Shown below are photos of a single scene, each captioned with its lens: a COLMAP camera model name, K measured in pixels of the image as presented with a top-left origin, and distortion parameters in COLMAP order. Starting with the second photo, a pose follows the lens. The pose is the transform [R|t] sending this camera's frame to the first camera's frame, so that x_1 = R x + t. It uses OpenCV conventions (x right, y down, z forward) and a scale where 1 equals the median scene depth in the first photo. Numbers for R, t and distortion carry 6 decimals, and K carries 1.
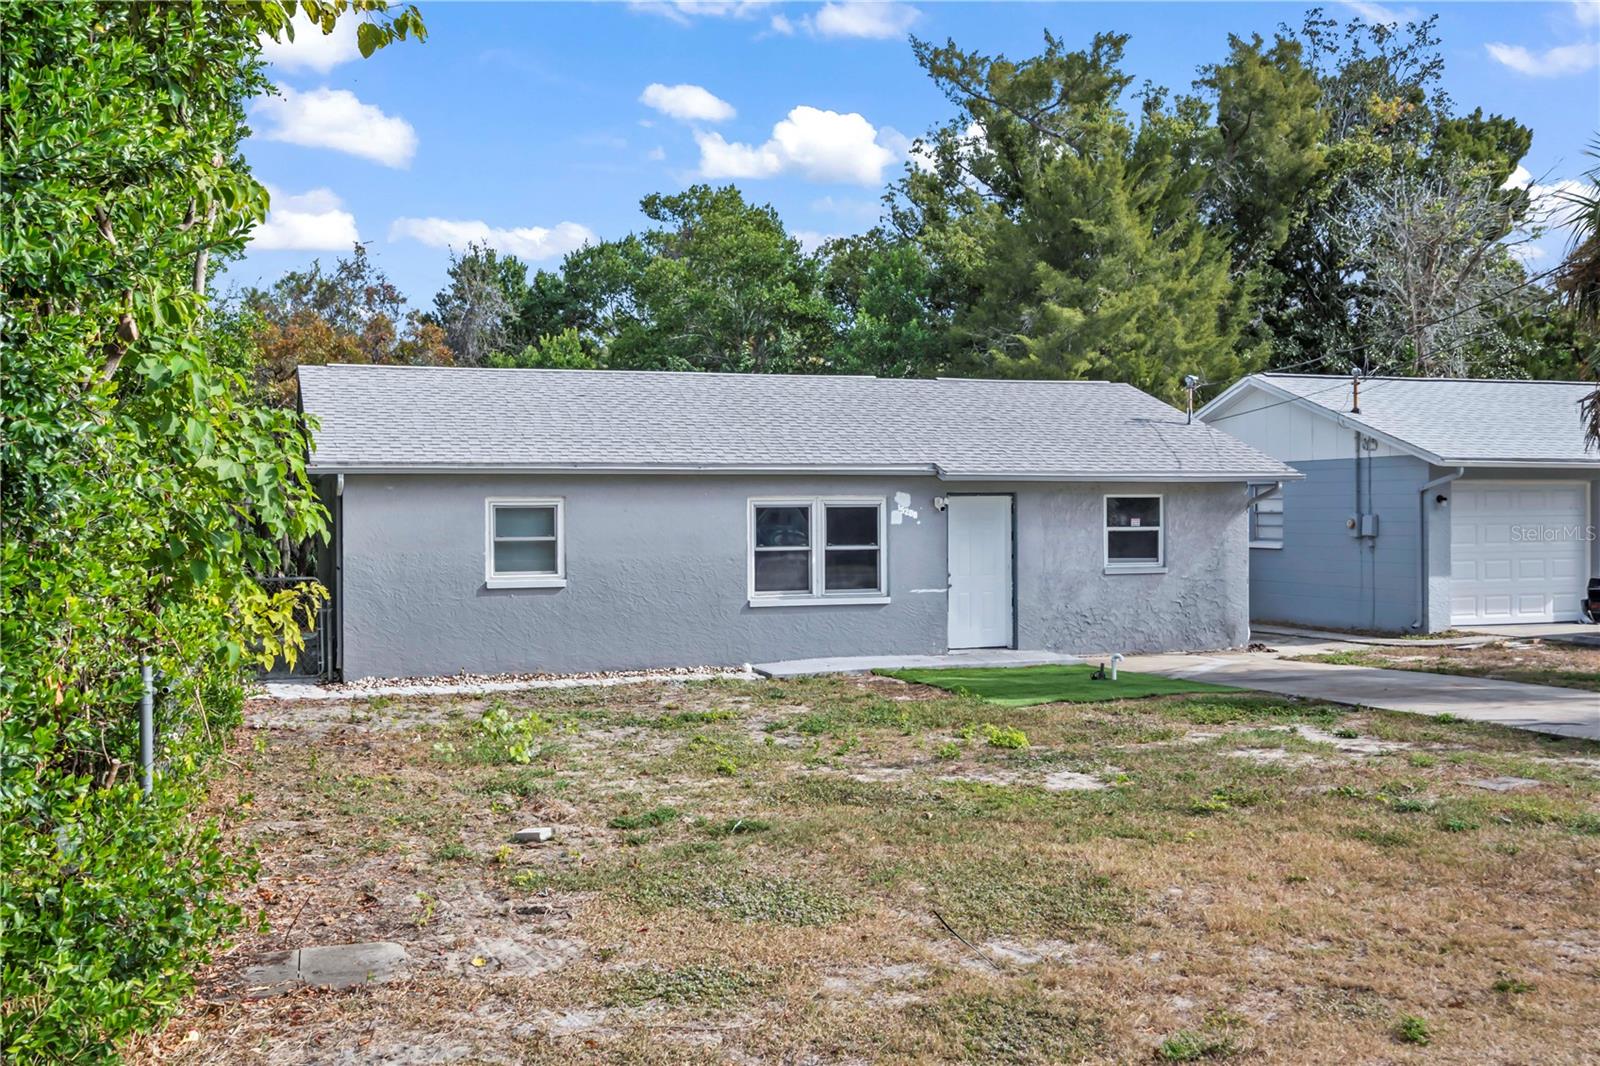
lens RADIAL K [[1674.4, 0, 795.4], [0, 1674.4, 524.2], [0, 0, 1]] dist [0.008267, 0.000000]
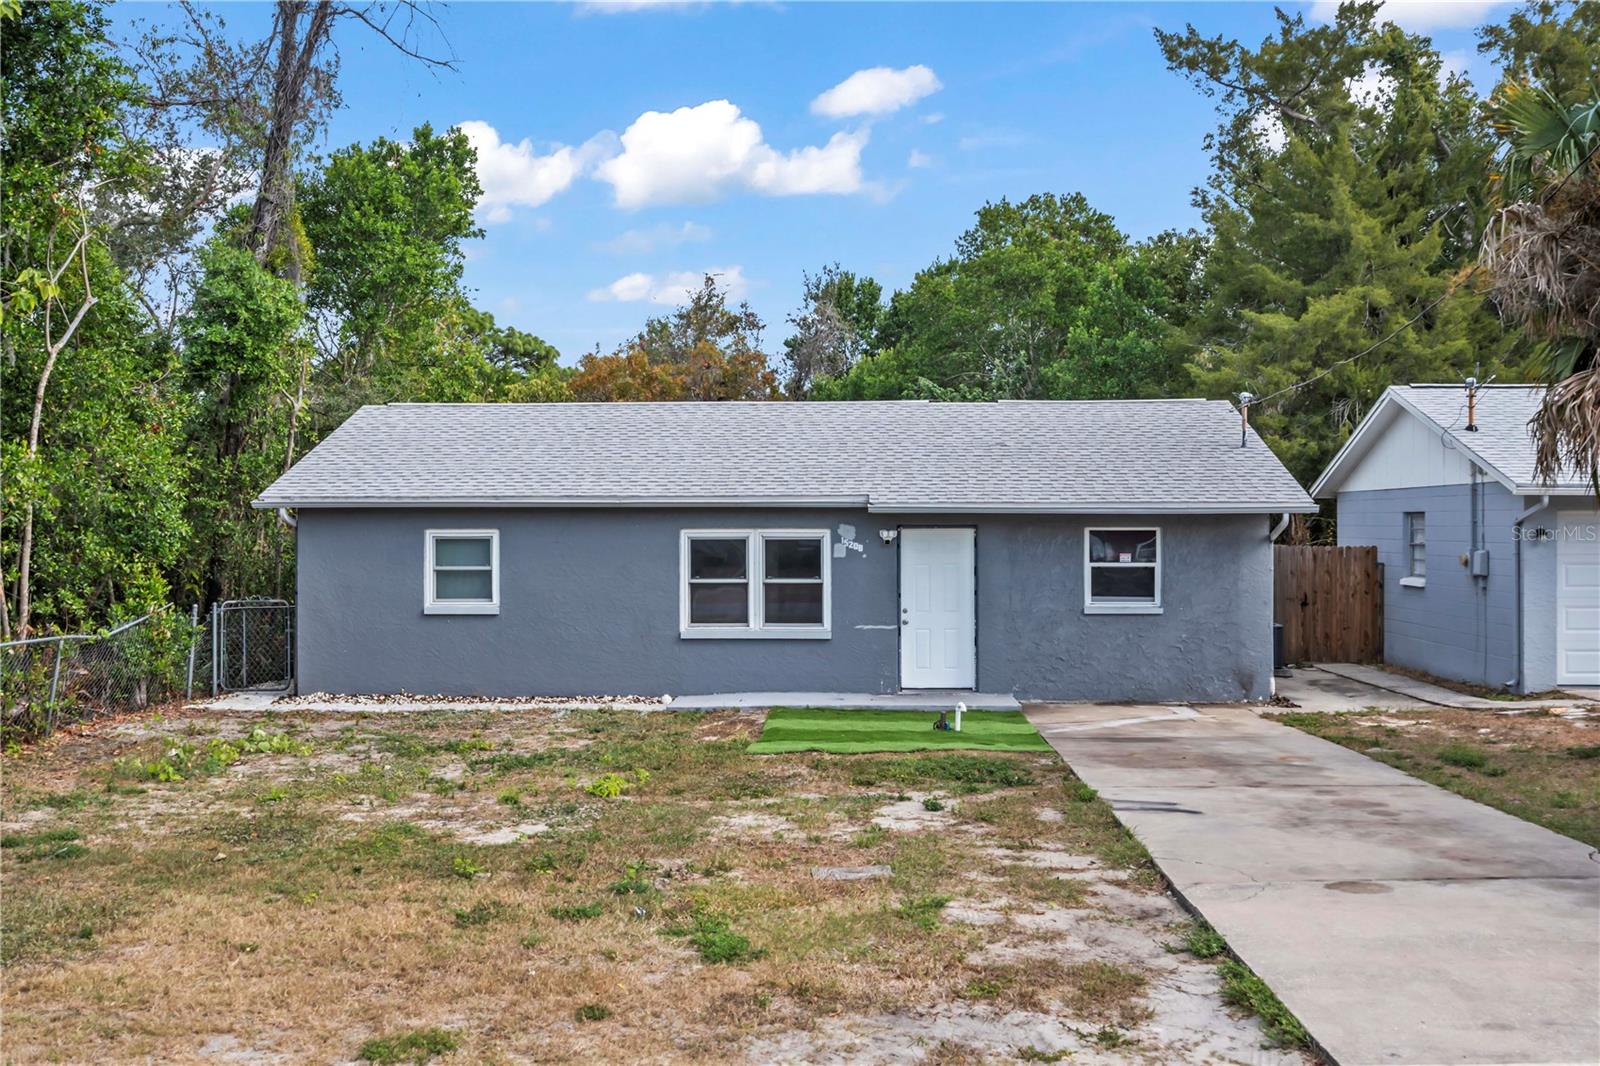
lens RADIAL K [[1674.4, 0, 797.9], [0, 1674.4, 534.0], [0, 0, 1]] dist [0.008267, 0.000000]
pose [[0.923999, 0.008087, -0.382310, 0.407348], [-0.007340, 0.999967, 0.003413, -0.016666], [0.382325, -0.000348, 0.924028, 0.095873]]
